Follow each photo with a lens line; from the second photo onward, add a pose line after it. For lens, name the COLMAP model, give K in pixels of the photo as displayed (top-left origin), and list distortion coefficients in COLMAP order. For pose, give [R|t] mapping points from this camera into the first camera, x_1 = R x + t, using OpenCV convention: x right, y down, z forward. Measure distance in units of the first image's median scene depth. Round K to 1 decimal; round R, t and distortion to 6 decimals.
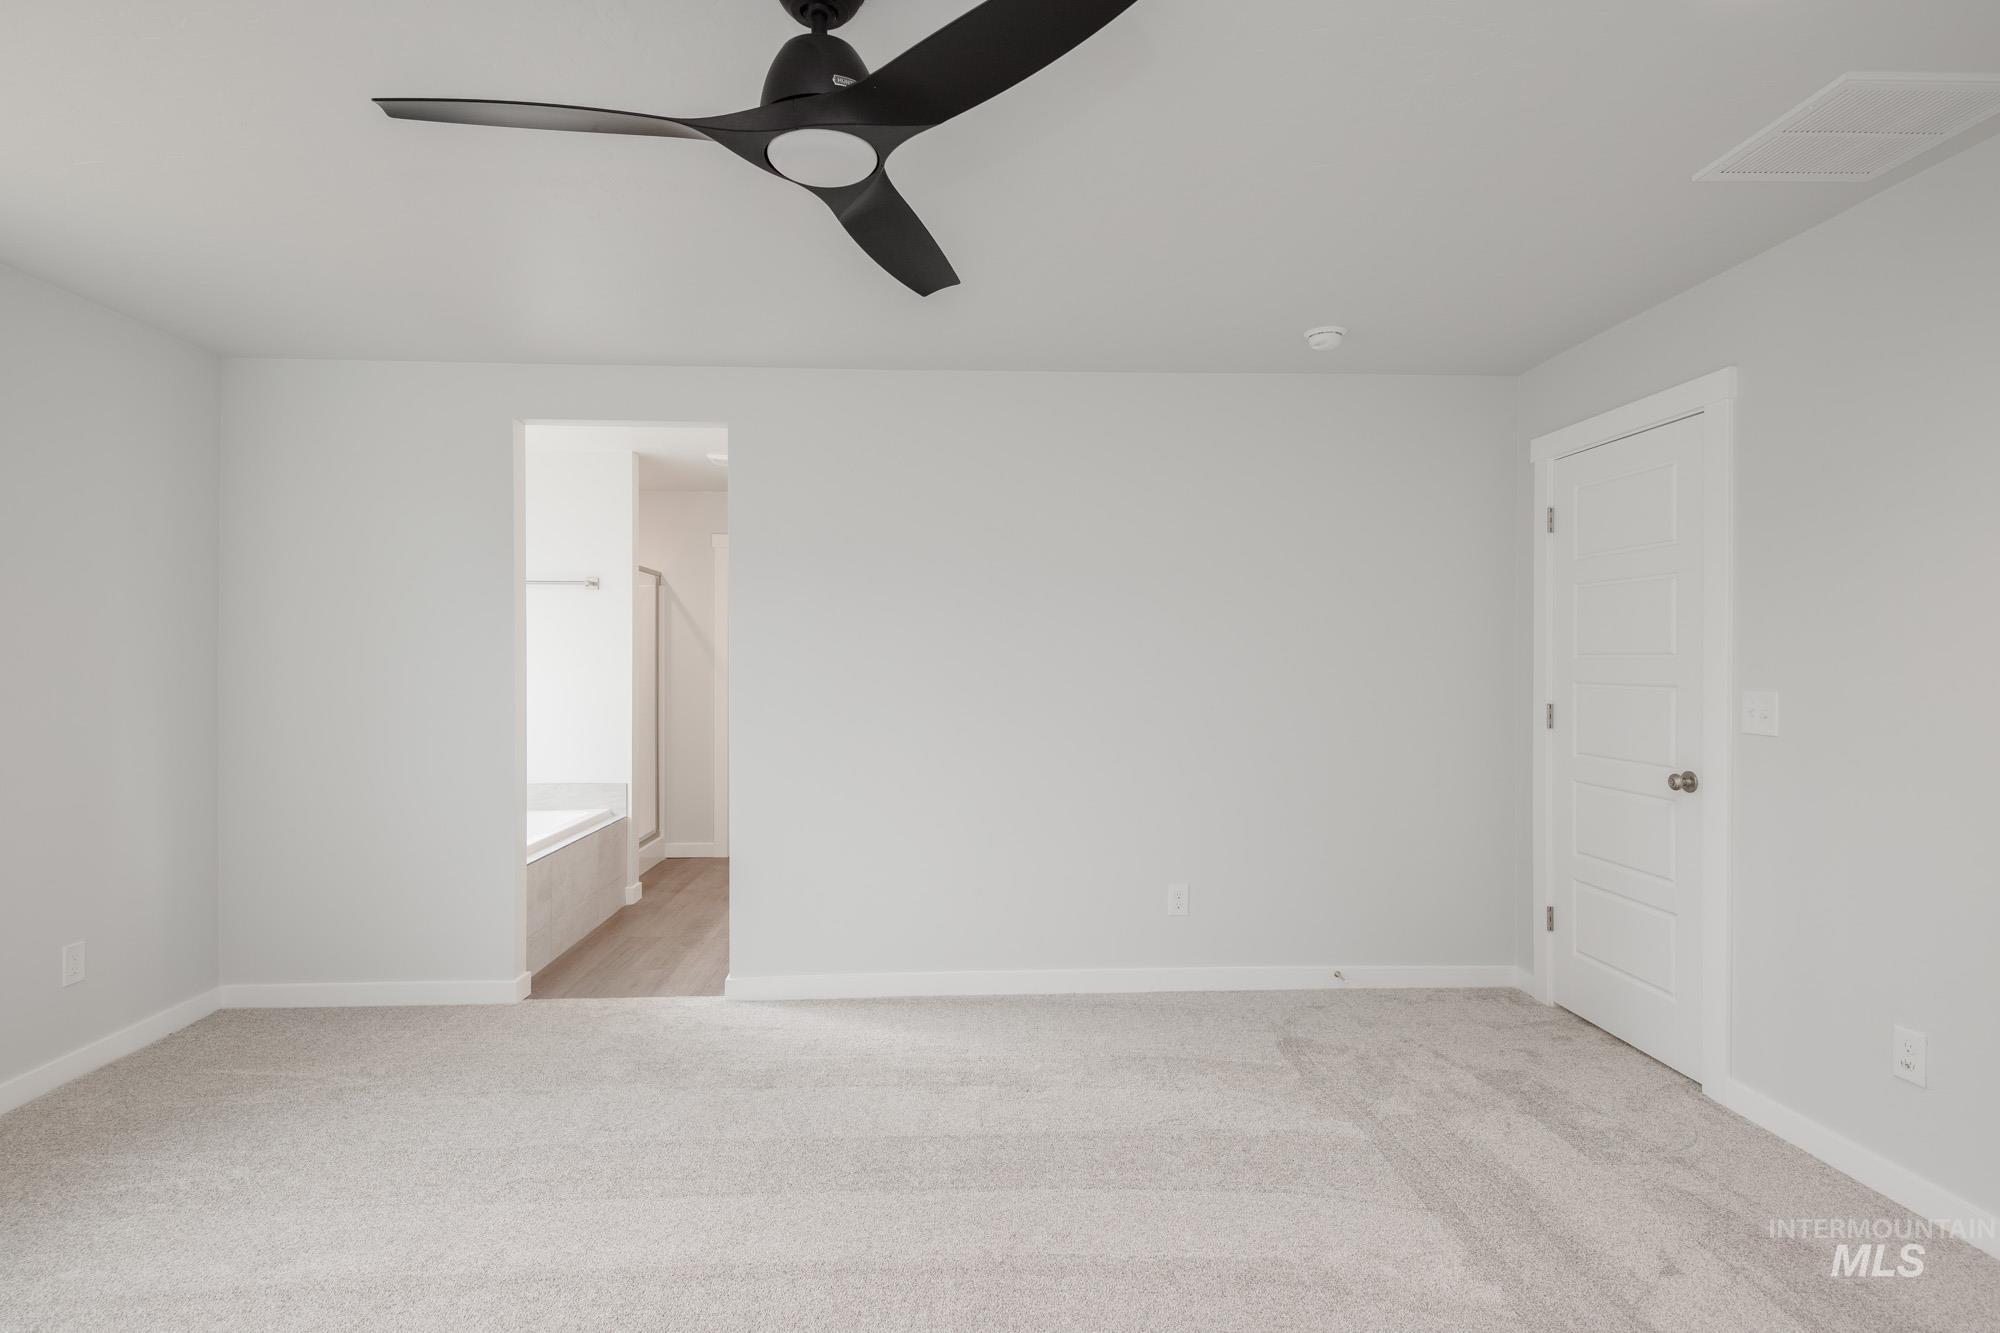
lens RADIAL K [[943.1, 0, 1005.3], [0, 943.1, 678.8], [0, 0, 1]] dist [0.012032, -0.001135]
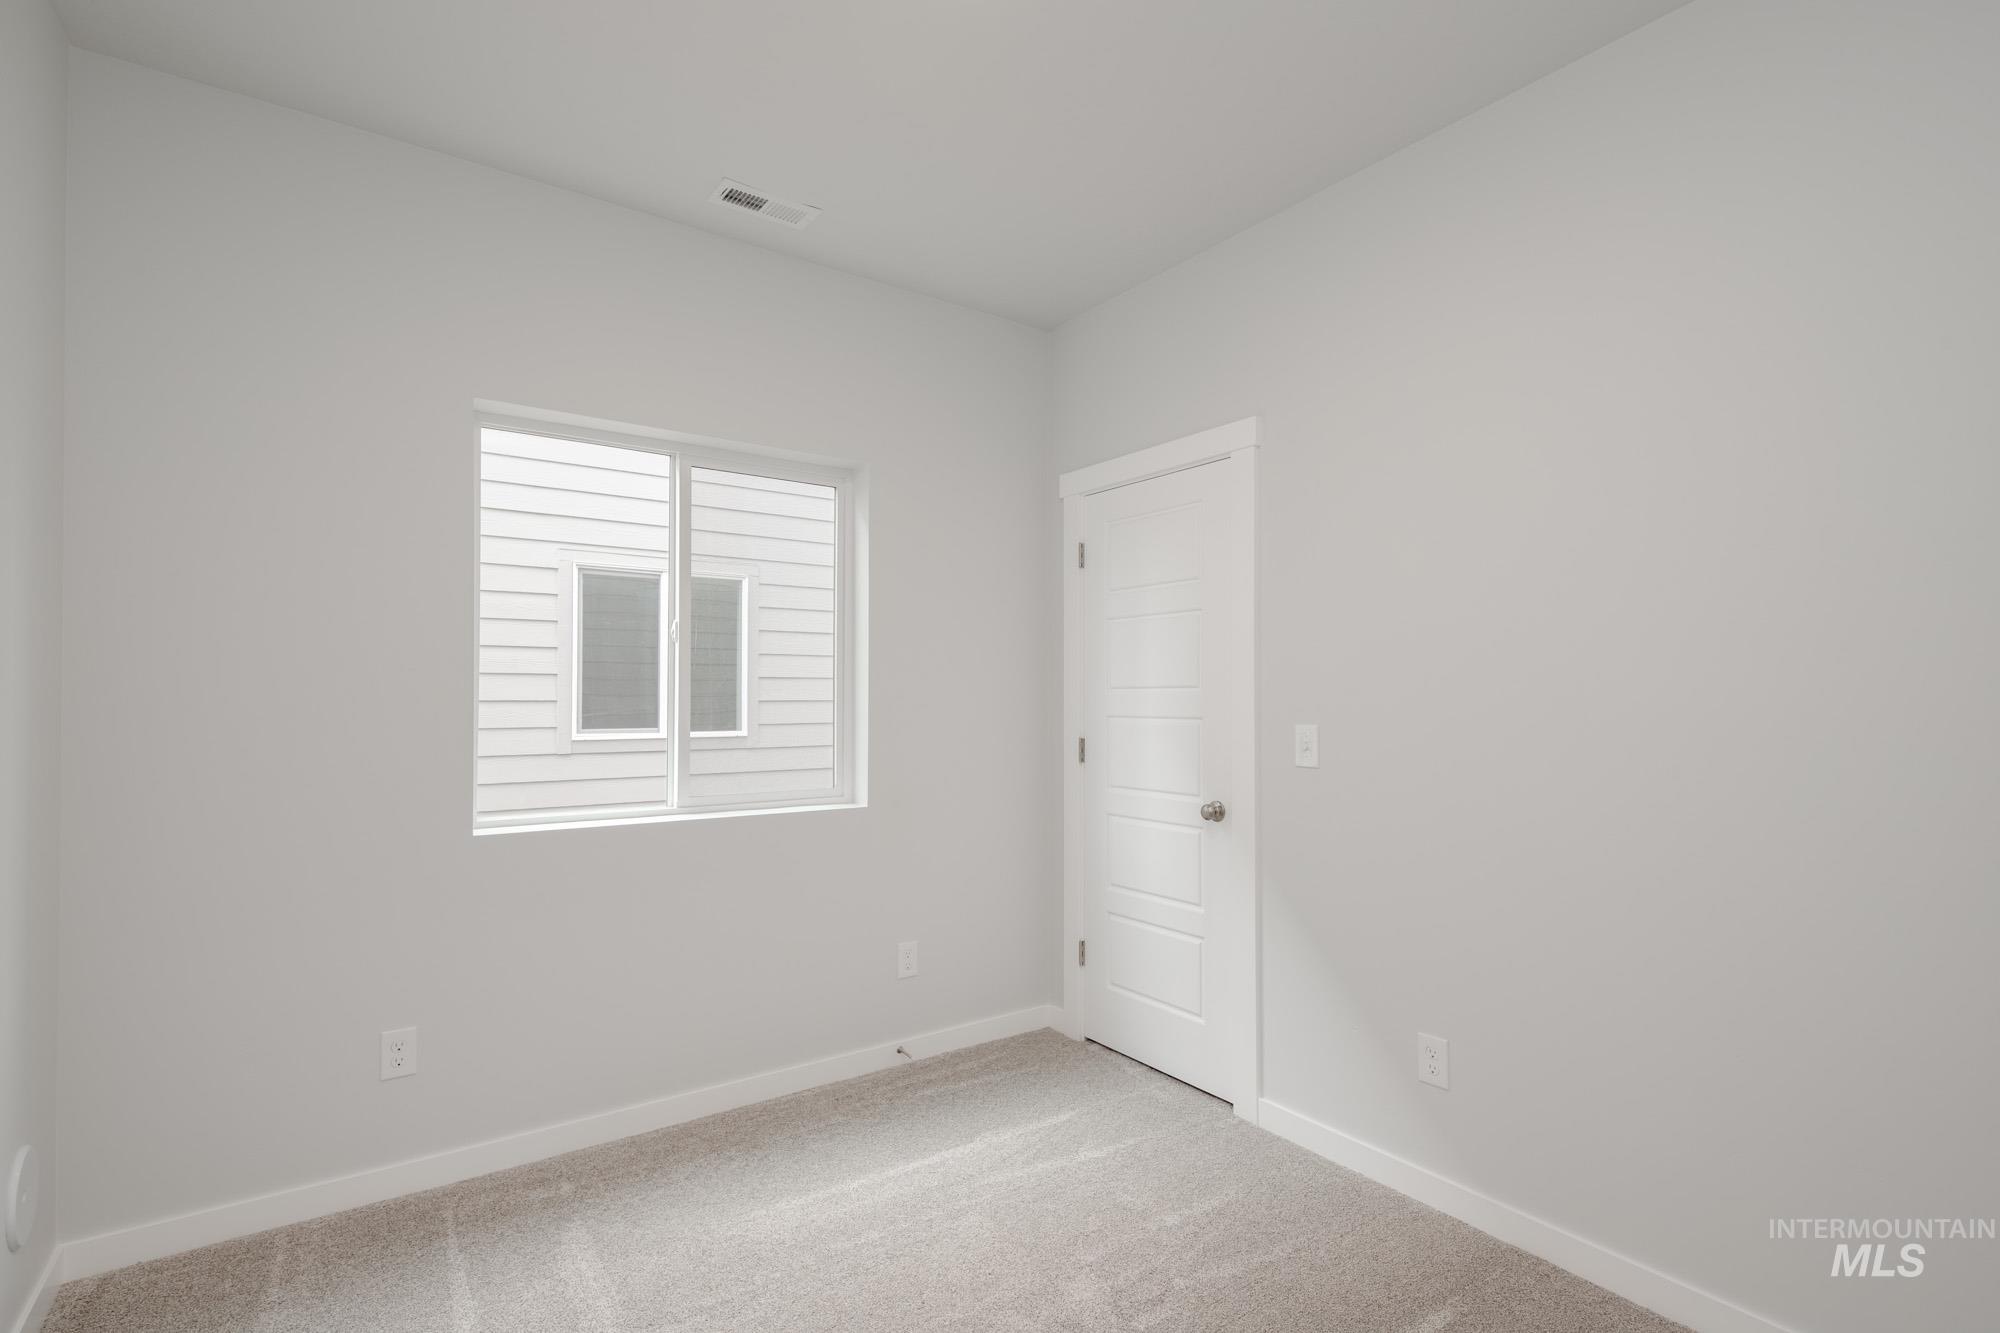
lens RADIAL K [[943.1, 0, 1005.3], [0, 943.1, 678.8], [0, 0, 1]] dist [0.012032, -0.001135]
pose [[0.856145, 0.001305, 0.516734, -0.010479], [0.018446, 0.999282, -0.033085, -0.005067], [-0.516407, 0.037857, 0.855506, 0.187826]]
